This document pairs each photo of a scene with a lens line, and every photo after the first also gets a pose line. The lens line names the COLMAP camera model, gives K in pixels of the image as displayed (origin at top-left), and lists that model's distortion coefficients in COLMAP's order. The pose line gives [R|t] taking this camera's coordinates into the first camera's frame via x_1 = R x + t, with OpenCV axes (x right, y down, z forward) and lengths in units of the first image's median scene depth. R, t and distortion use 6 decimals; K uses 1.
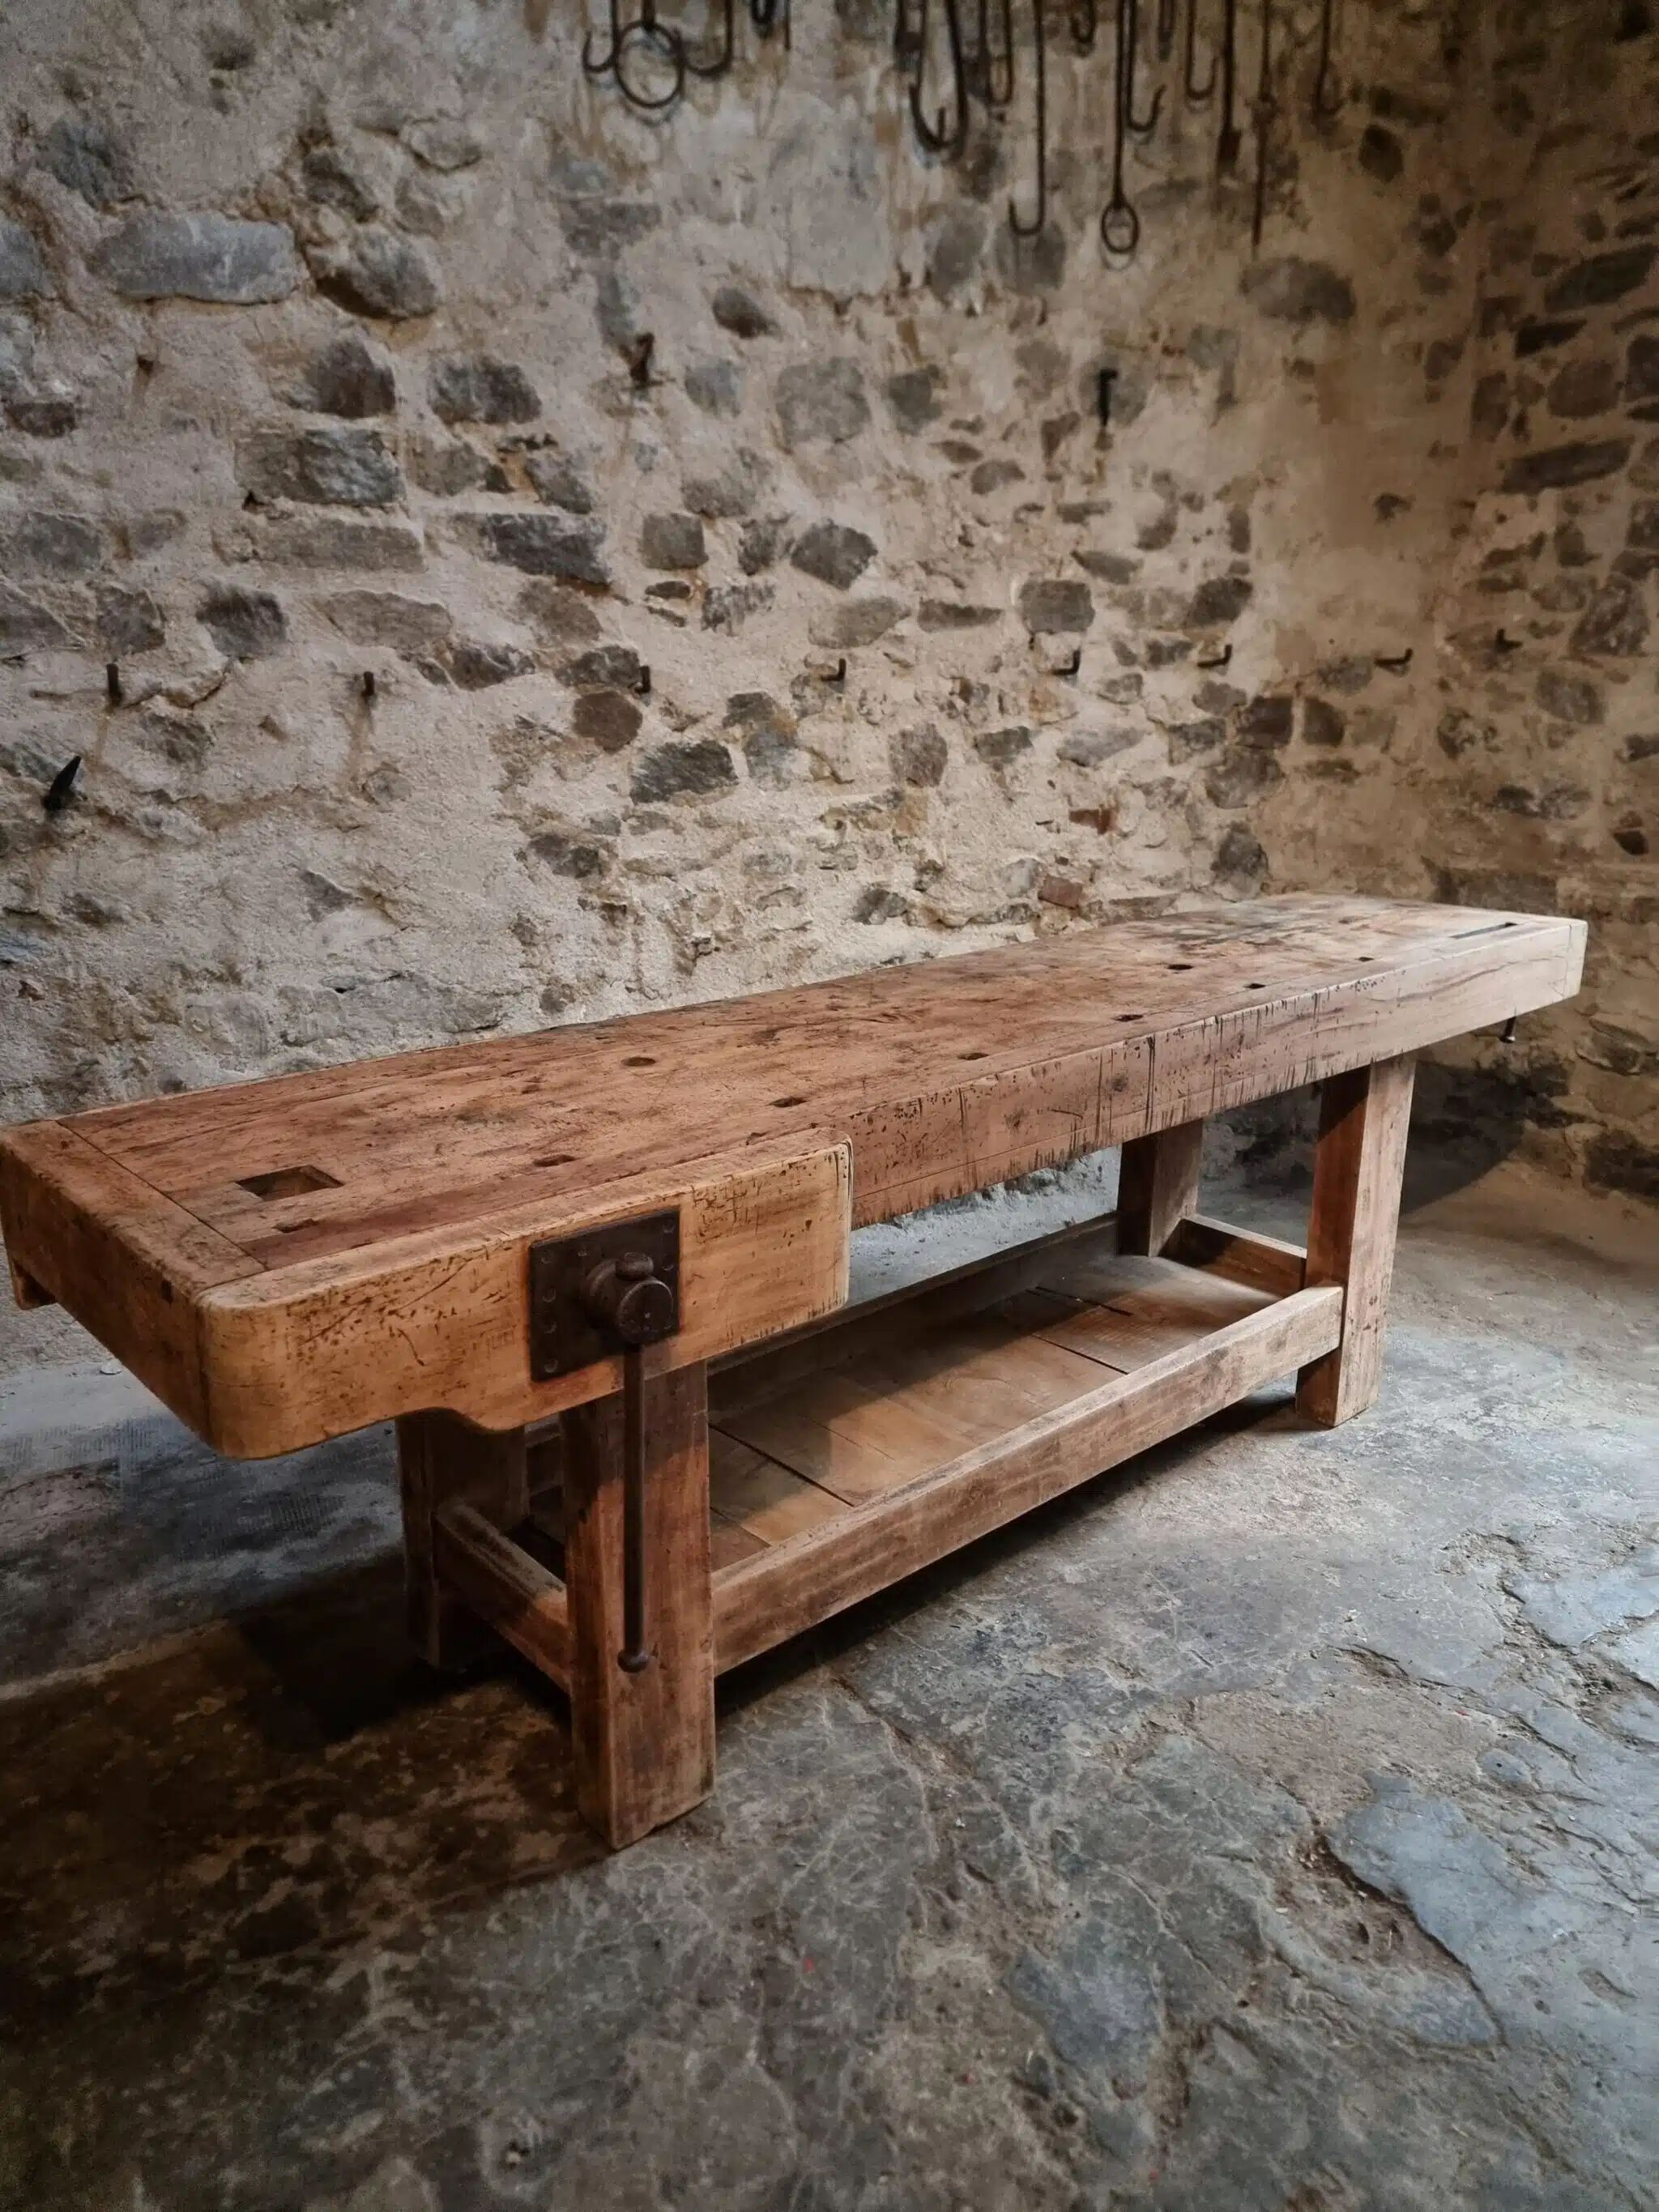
lens RADIAL K [[1540.4, 0, 821.8], [0, 1540.4, 1123.7], [0, 0, 1]] dist [0.067276, -0.063942]
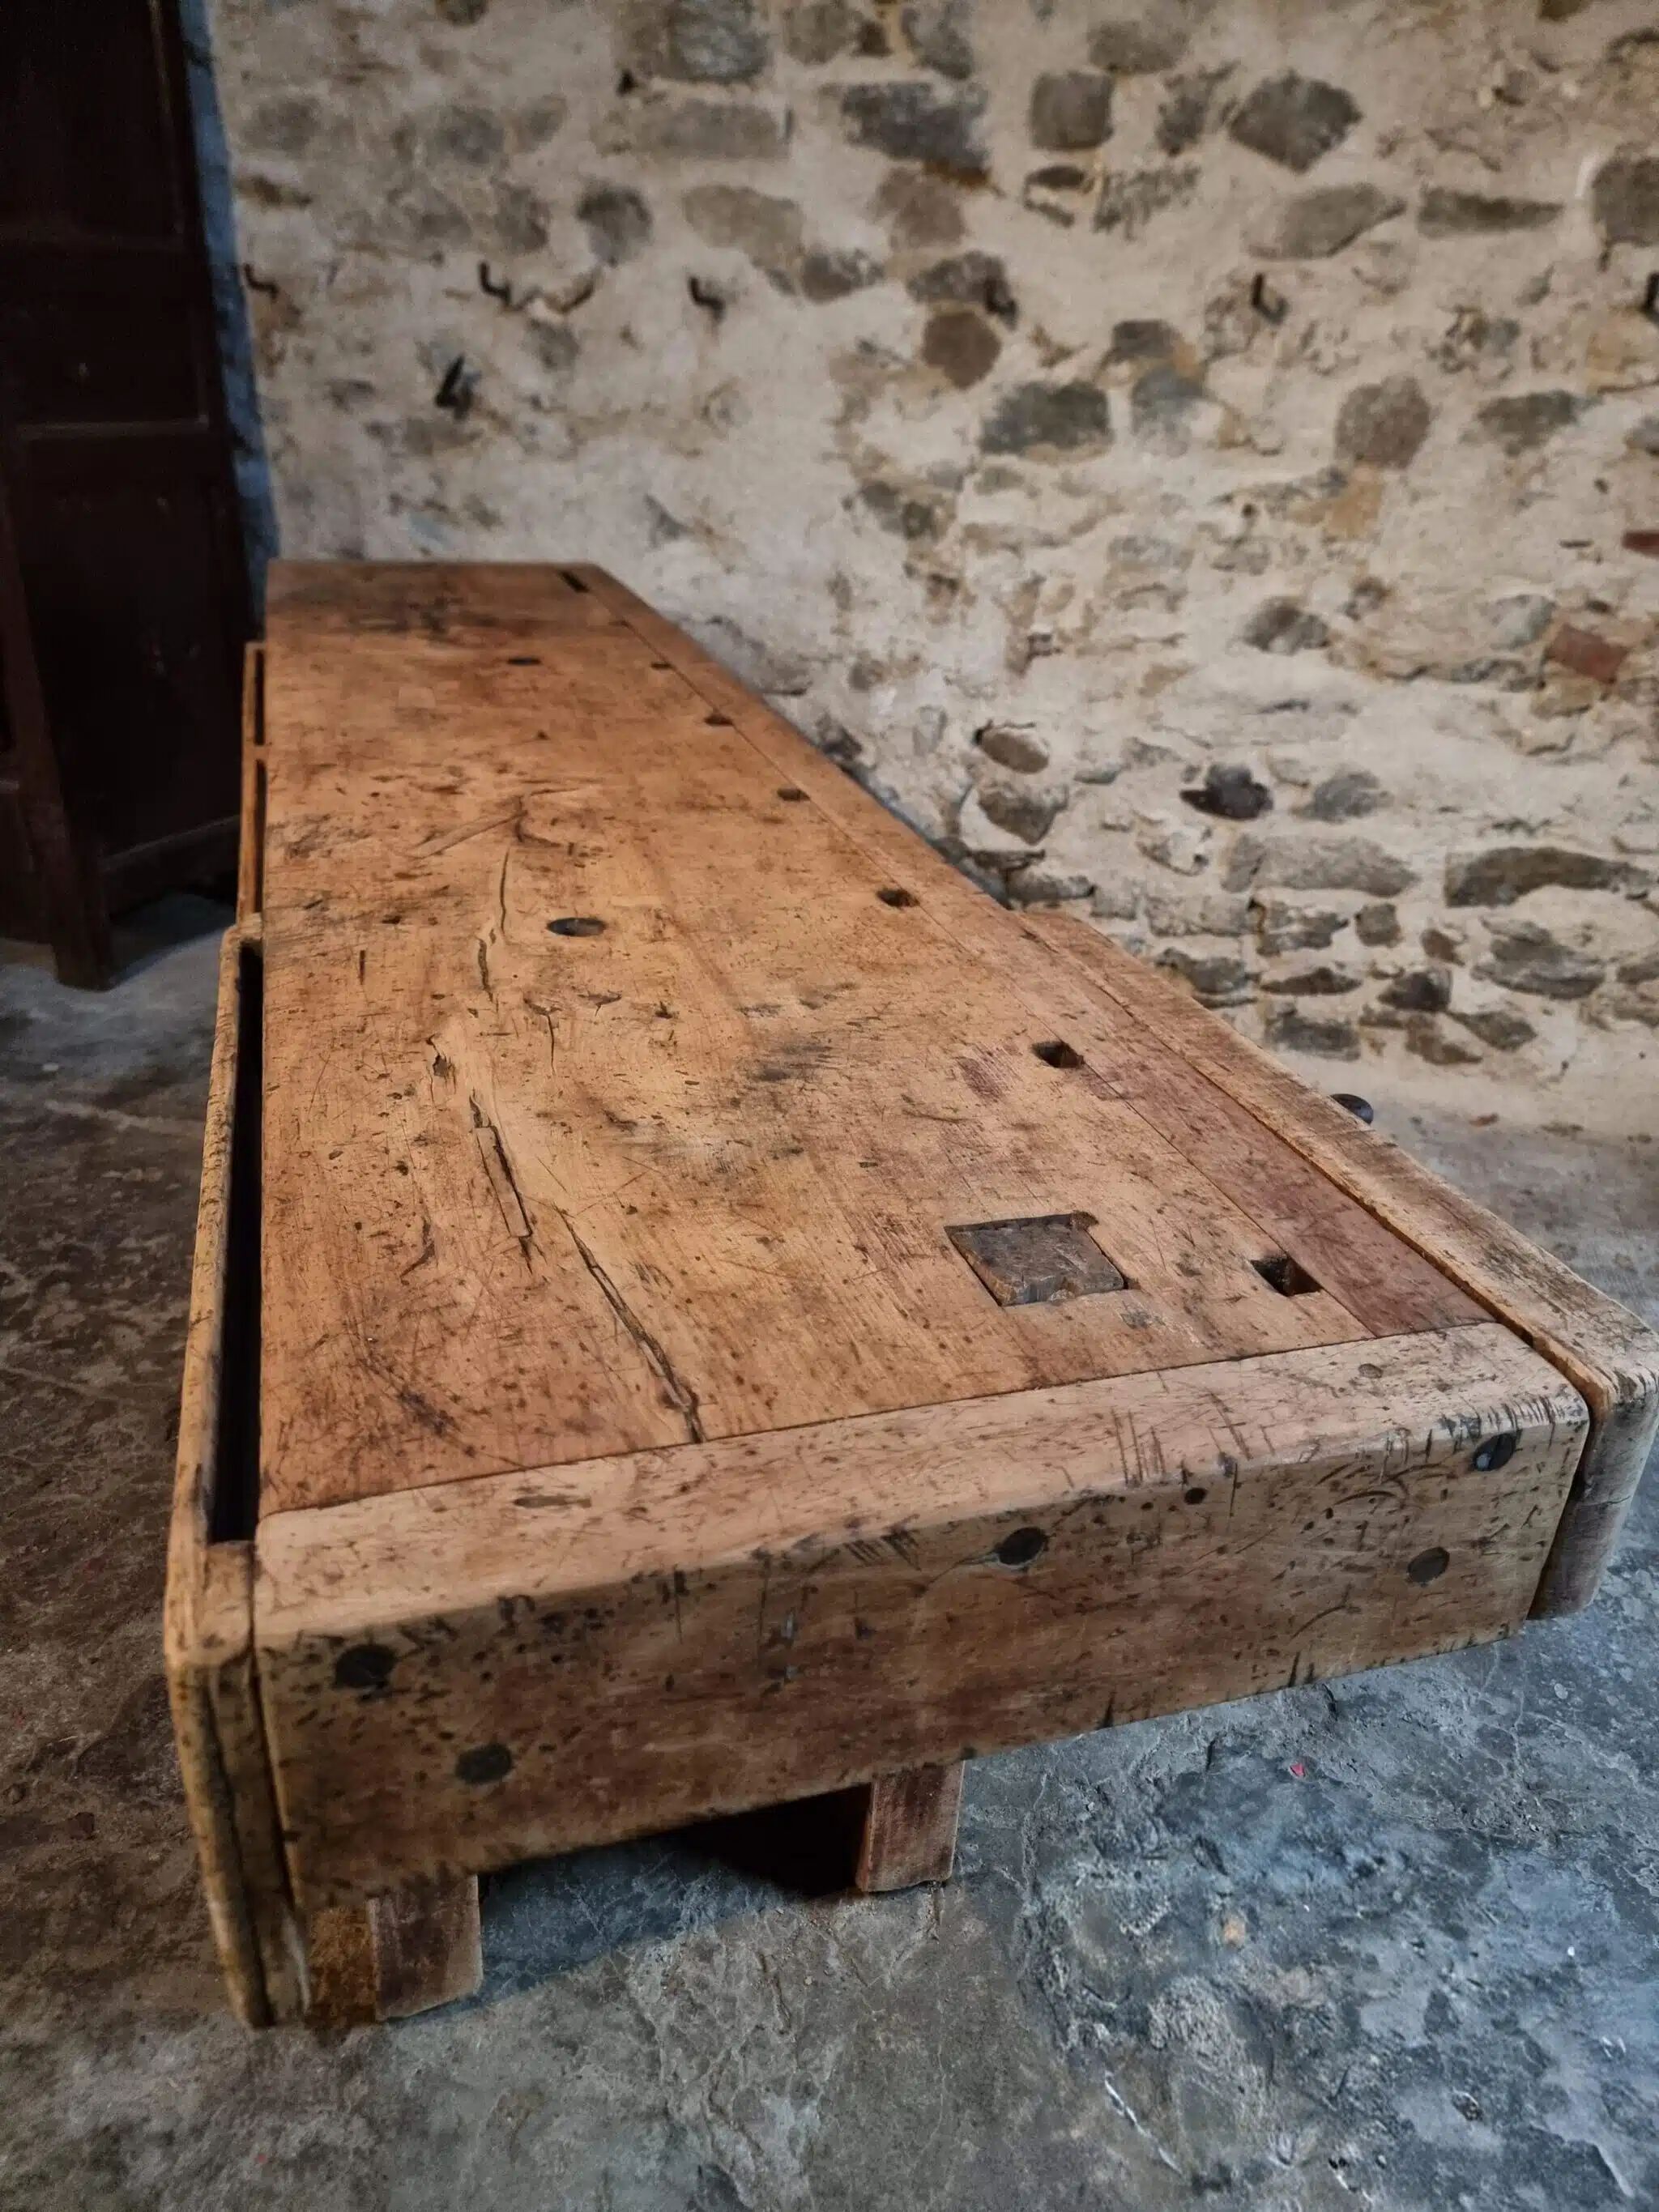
lens RADIAL K [[1583.0, 0, 803.0], [0, 1583.0, 1107.3], [0, 0, 1]] dist [0.041492, -0.033671]
pose [[0.718881, 0.336320, -0.608357, 0.474752], [-0.228345, 0.940854, 0.250306, -0.069403], [0.656558, -0.041025, 0.753159, 0.274032]]
